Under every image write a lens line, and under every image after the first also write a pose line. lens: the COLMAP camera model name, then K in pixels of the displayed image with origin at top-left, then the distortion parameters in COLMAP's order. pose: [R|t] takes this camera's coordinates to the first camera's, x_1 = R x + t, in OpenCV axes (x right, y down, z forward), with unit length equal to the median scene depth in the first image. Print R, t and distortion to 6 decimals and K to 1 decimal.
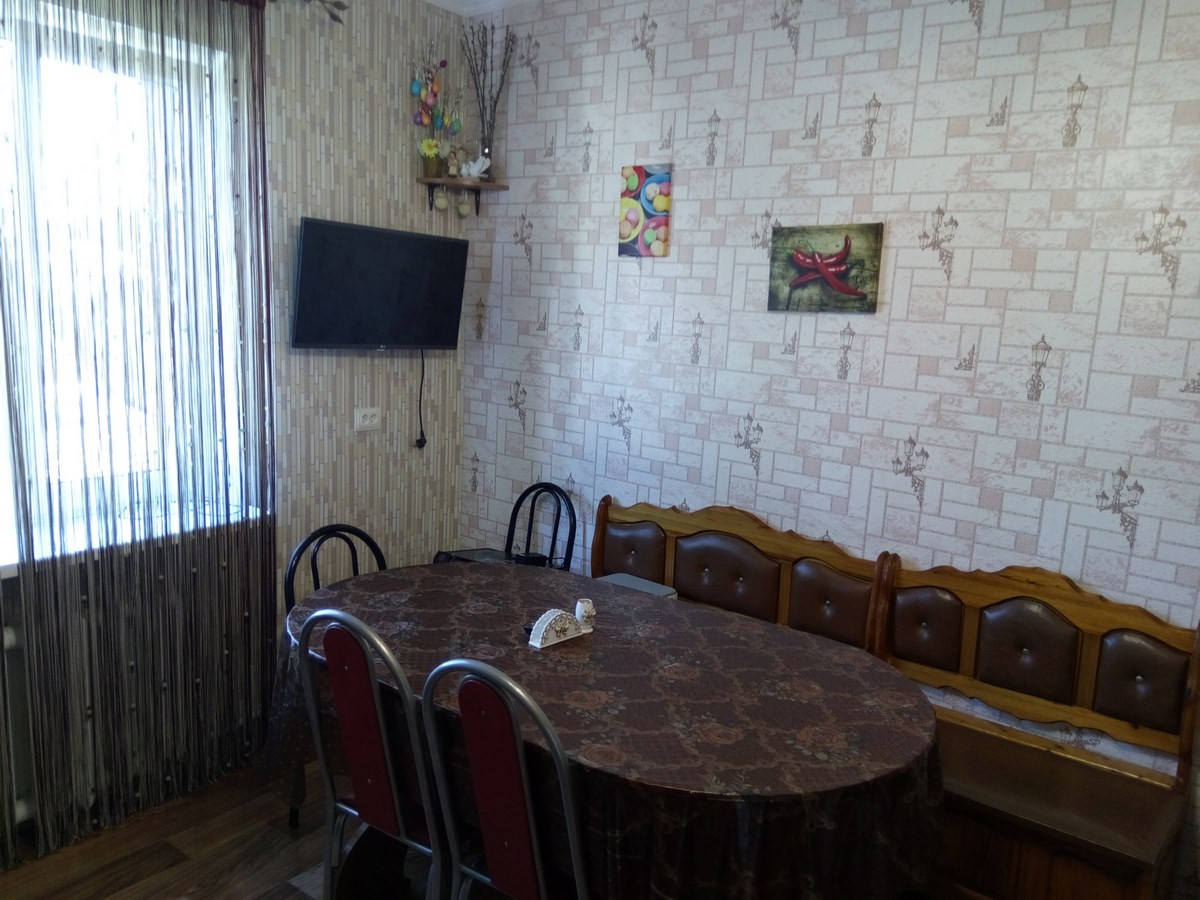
lens RADIAL K [[954.4, 0, 606.9], [0, 954.4, 453.9], [0, 0, 1]] dist [0.167957, -0.246677]
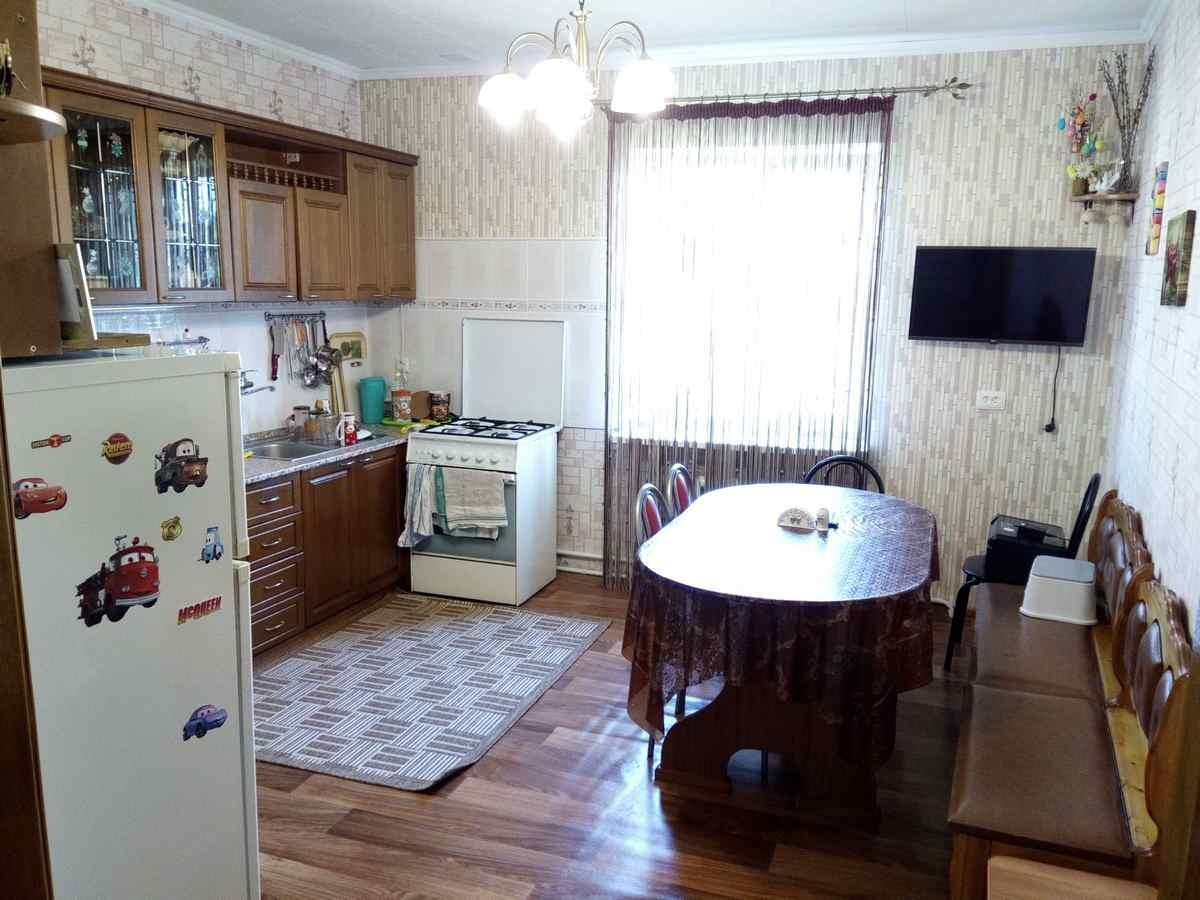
lens RADIAL K [[954.4, 0, 606.9], [0, 954.4, 453.9], [0, 0, 1]] dist [0.167957, -0.246677]
pose [[0.291212, 0.137173, -0.946773, 0.803457], [-0.152137, 0.983712, 0.095730, -0.012925], [0.944484, 0.116162, 0.307338, 0.158258]]
